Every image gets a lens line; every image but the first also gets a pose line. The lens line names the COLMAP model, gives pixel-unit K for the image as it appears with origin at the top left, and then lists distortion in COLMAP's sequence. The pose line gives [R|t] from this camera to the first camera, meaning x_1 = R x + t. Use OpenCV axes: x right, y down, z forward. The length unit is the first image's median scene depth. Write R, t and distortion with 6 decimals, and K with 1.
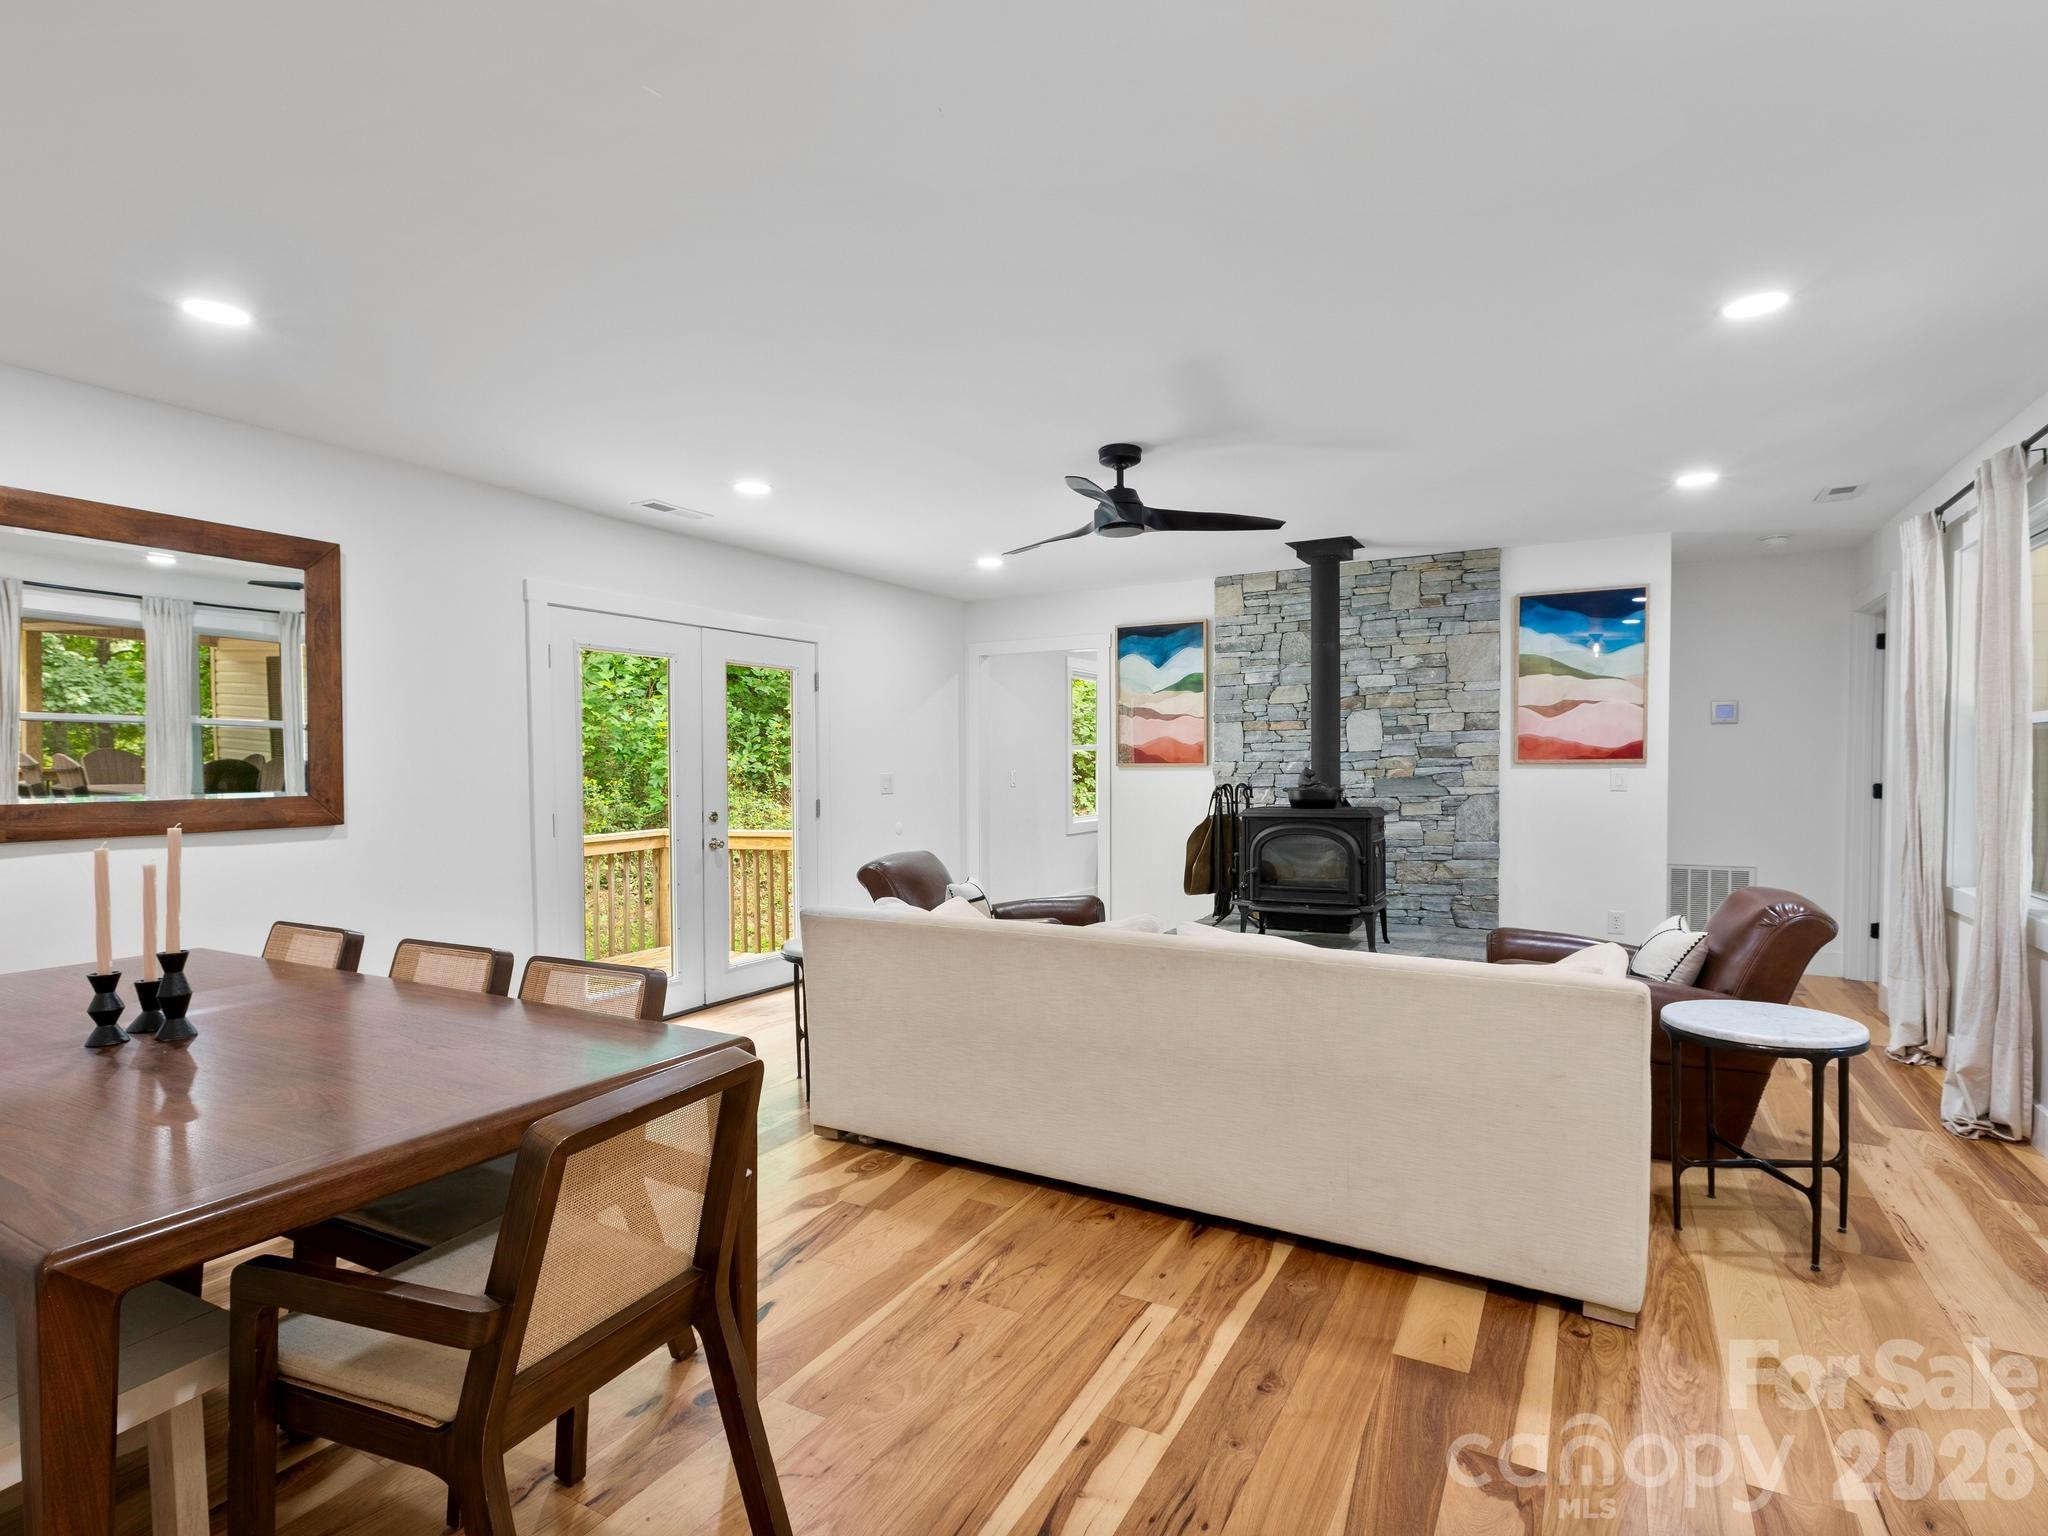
lens RADIAL K [[1036.6, 0, 1028.2], [0, 1036.6, 801.6], [0, 0, 1]] dist [0.001738, -0.000002]
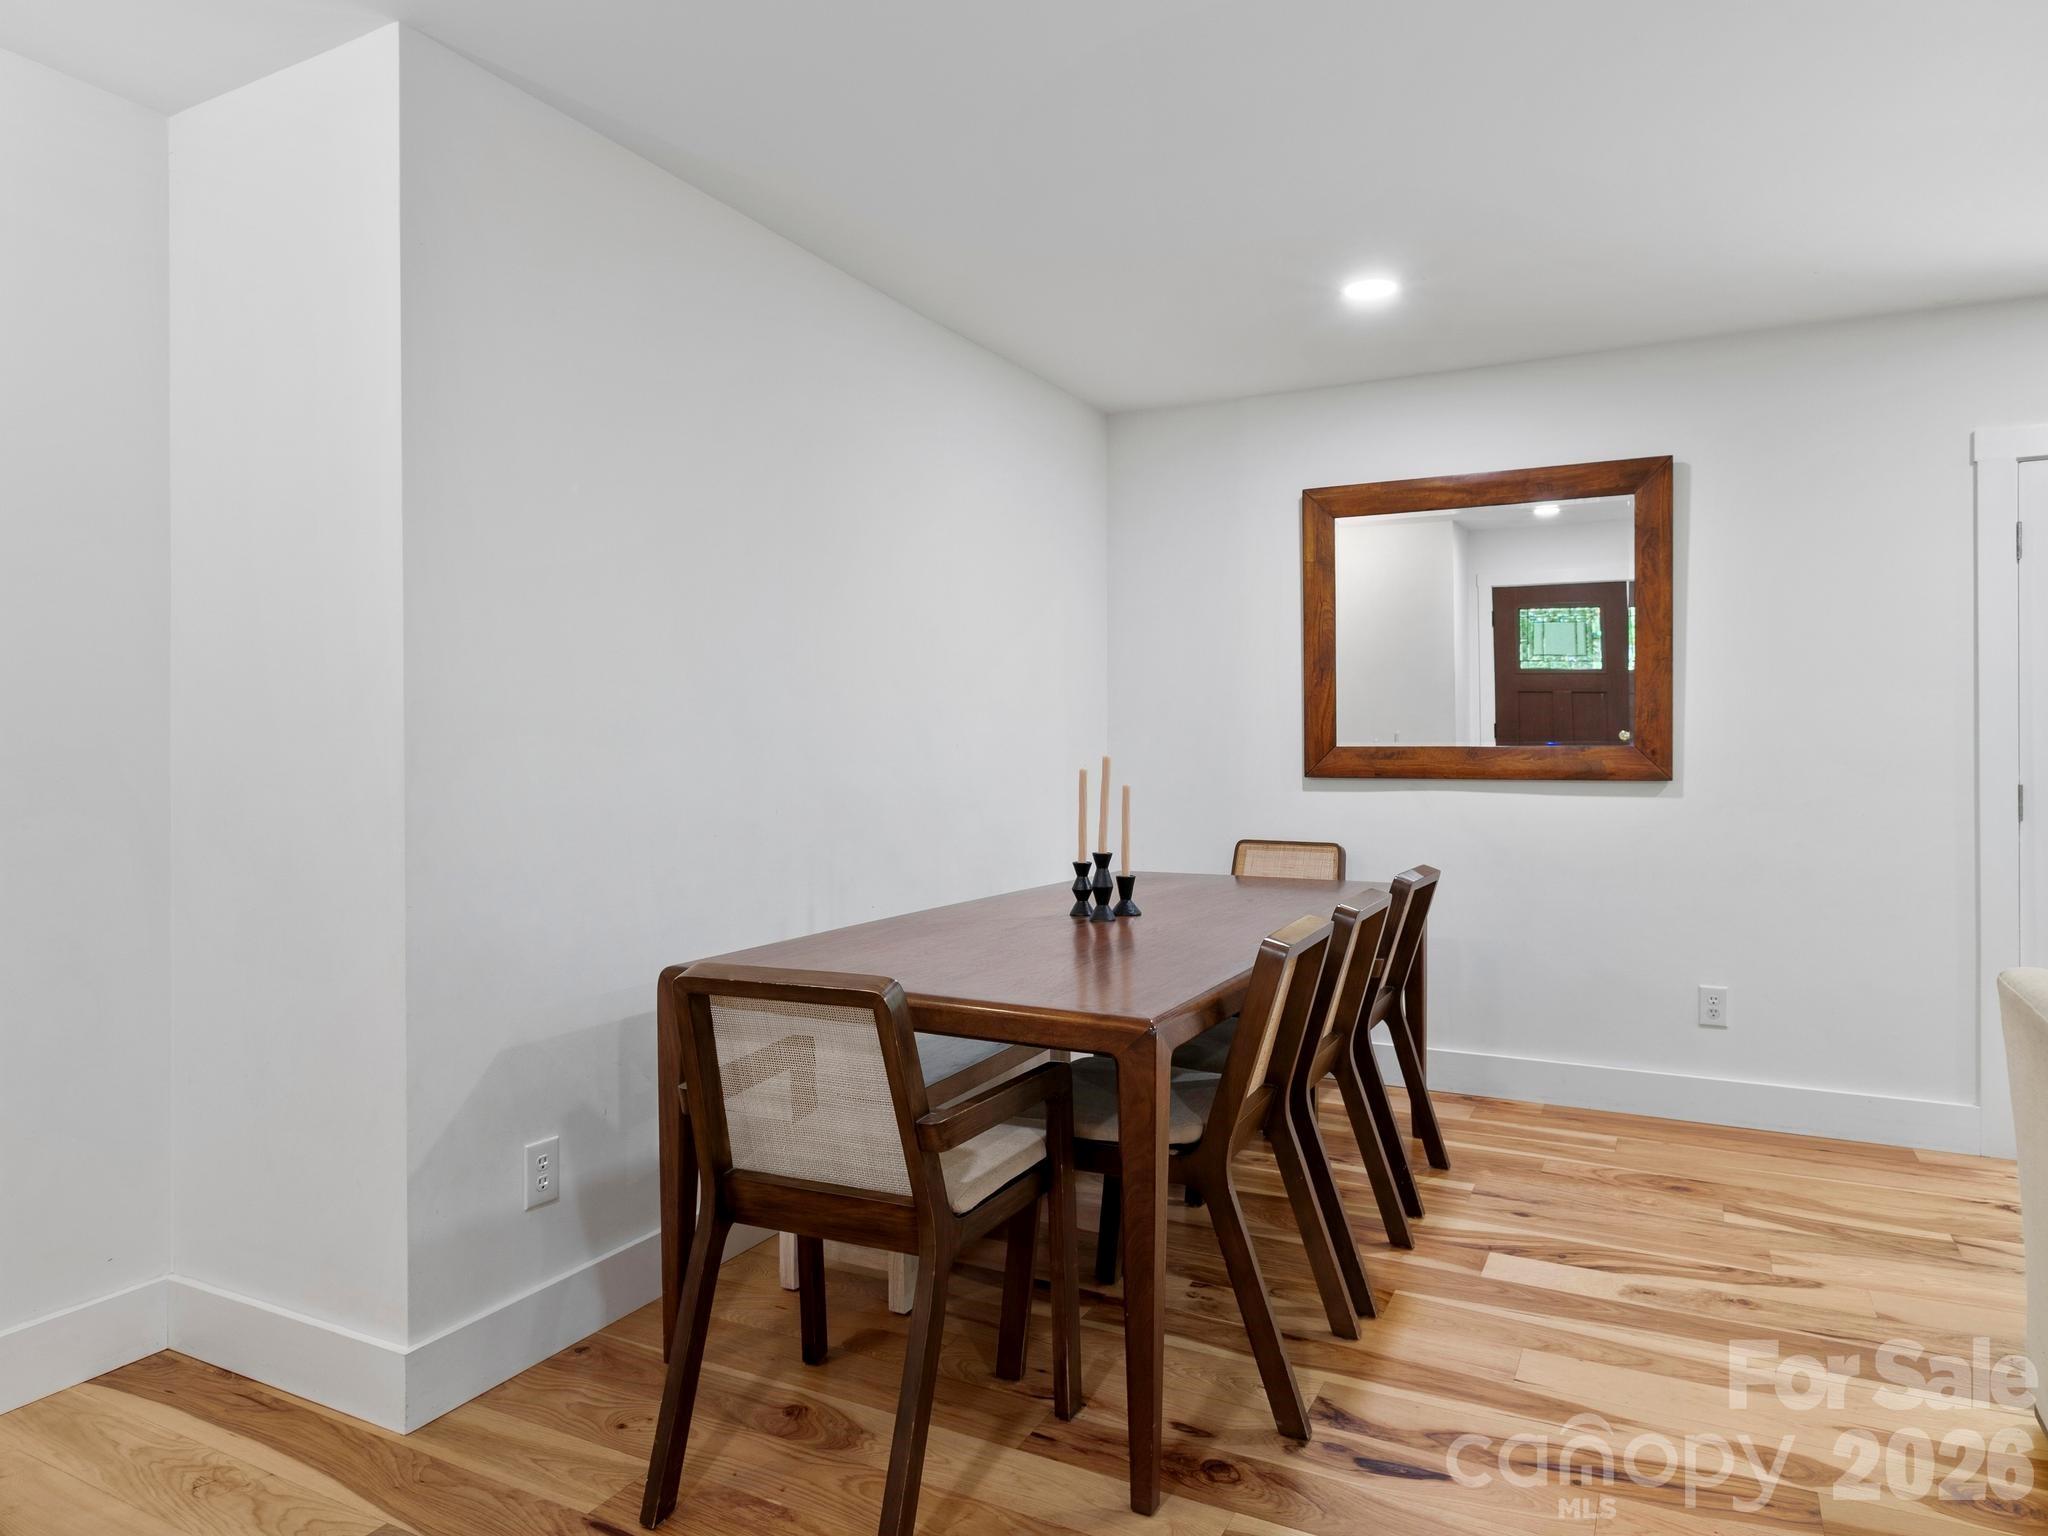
lens RADIAL K [[1283.9, 0, 1022.7], [0, 1283.9, 755.0], [0, 0, 1]] dist [0.002519, -0.001532]
pose [[0.022424, 0.023270, -0.999478, 0.253065], [-0.034032, 0.999167, 0.022499, -0.003315], [0.999169, 0.033510, 0.023197, 0.287832]]
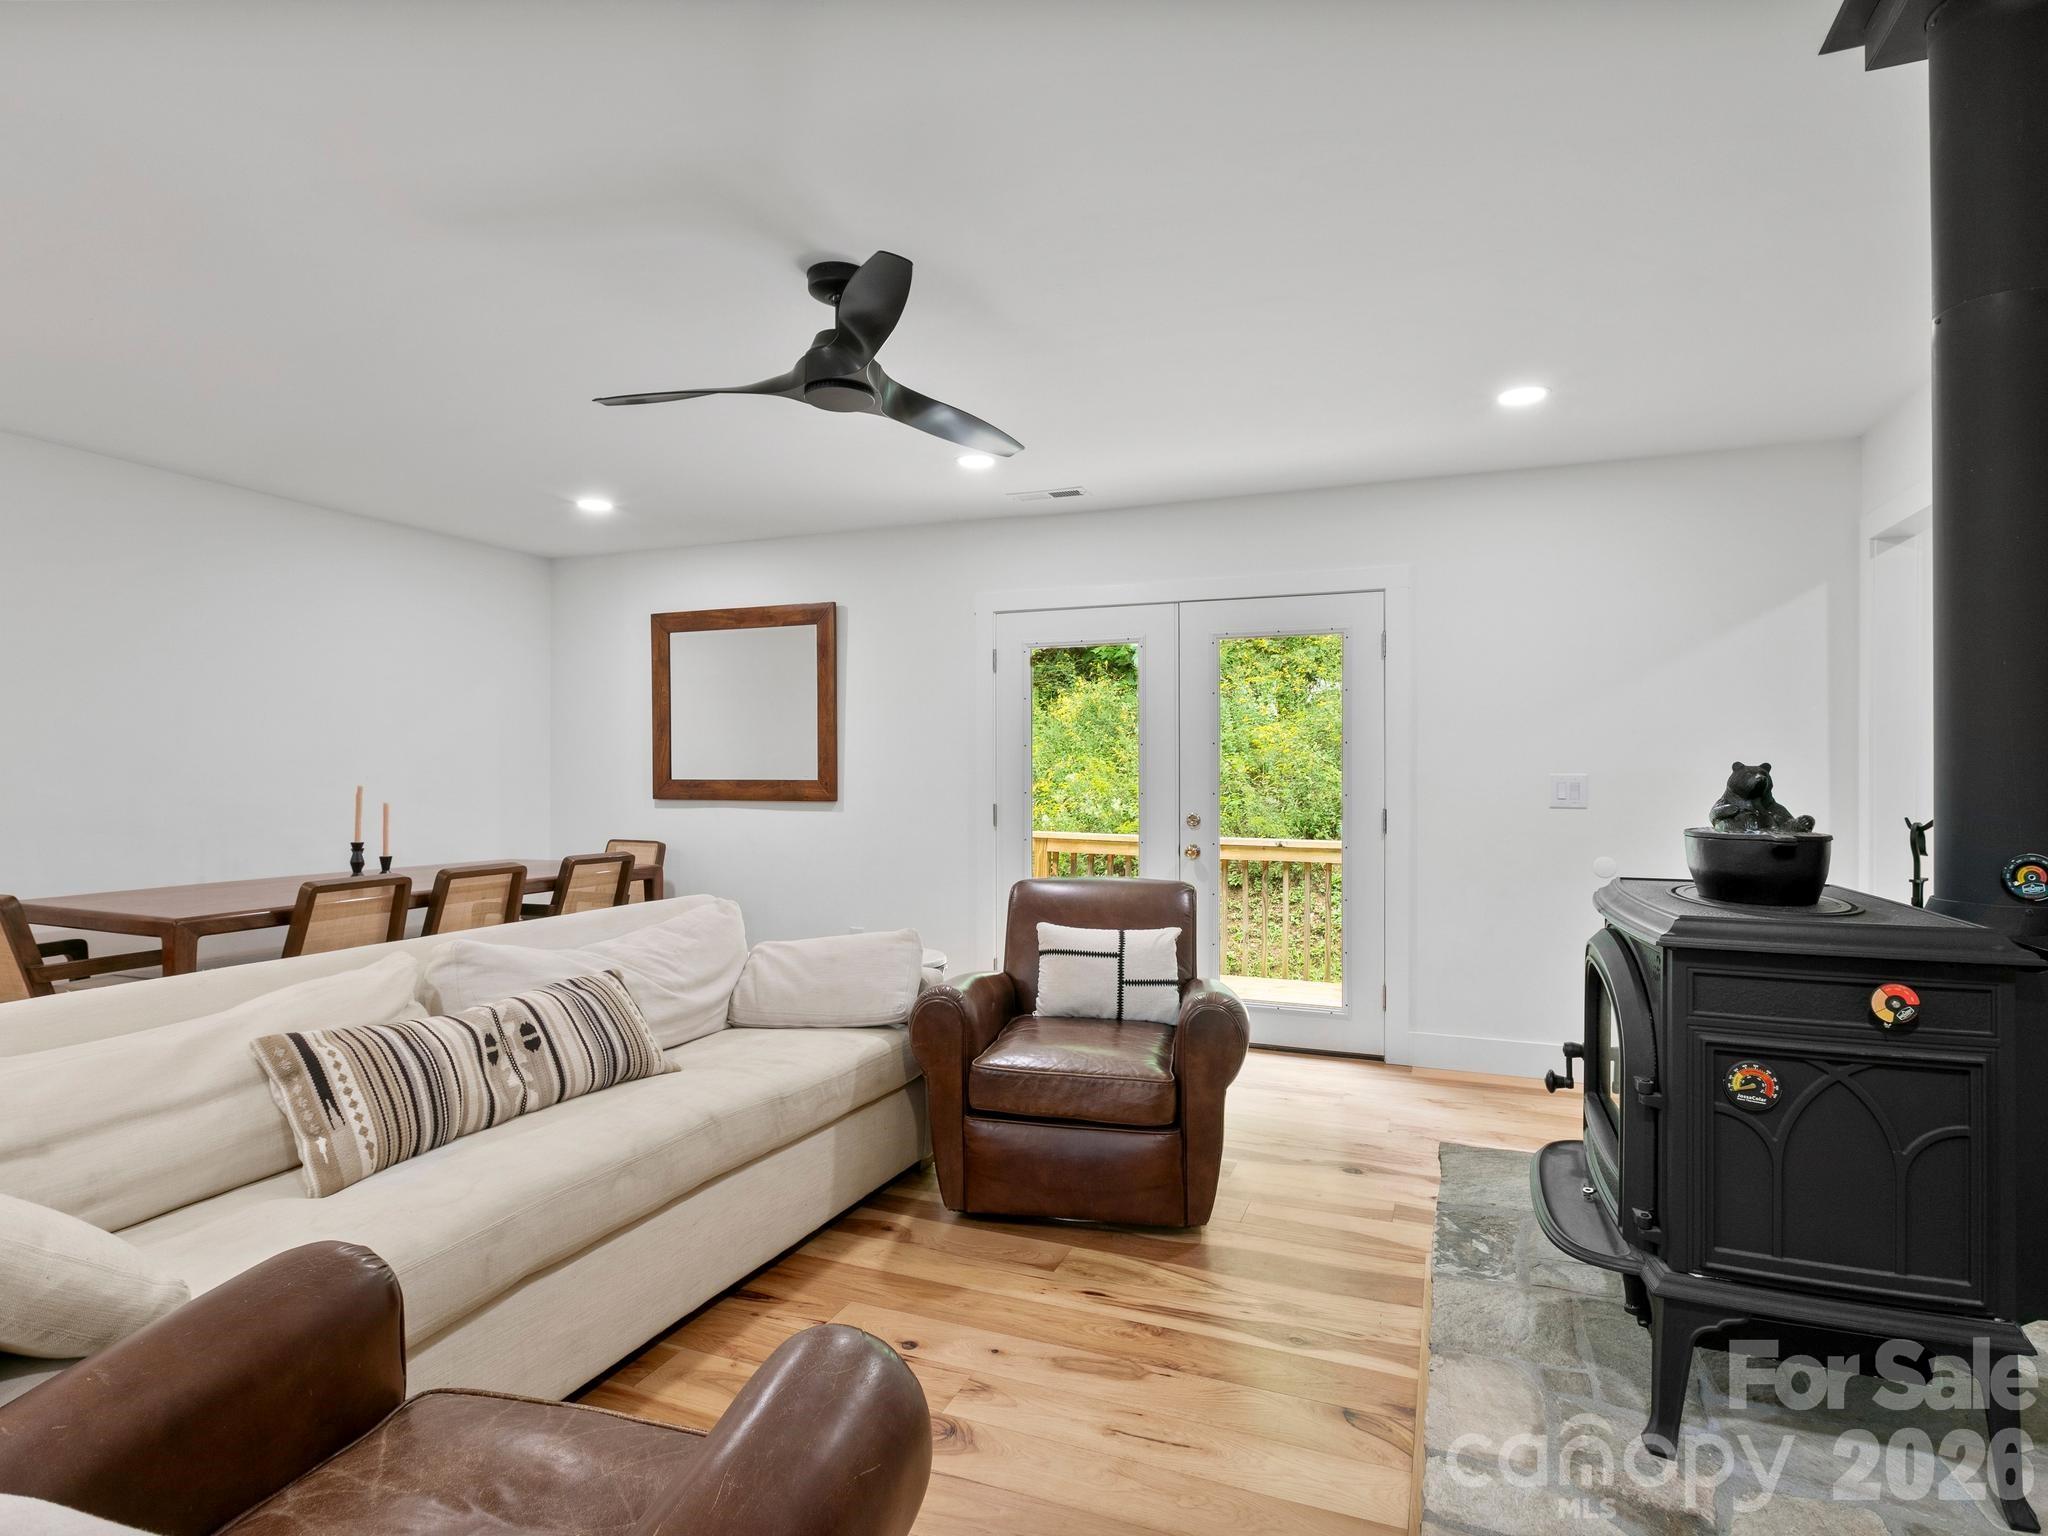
lens RADIAL K [[1066.0, 0, 1028.3], [0, 1066.0, 763.7], [0, 0, 1]] dist [0.000109, -0.001757]
pose [[0.126673, -0.001001, -0.991944, 0.521069], [-0.041129, 0.999134, -0.006260, -0.019594], [0.991092, 0.041591, 0.126522, 0.703392]]
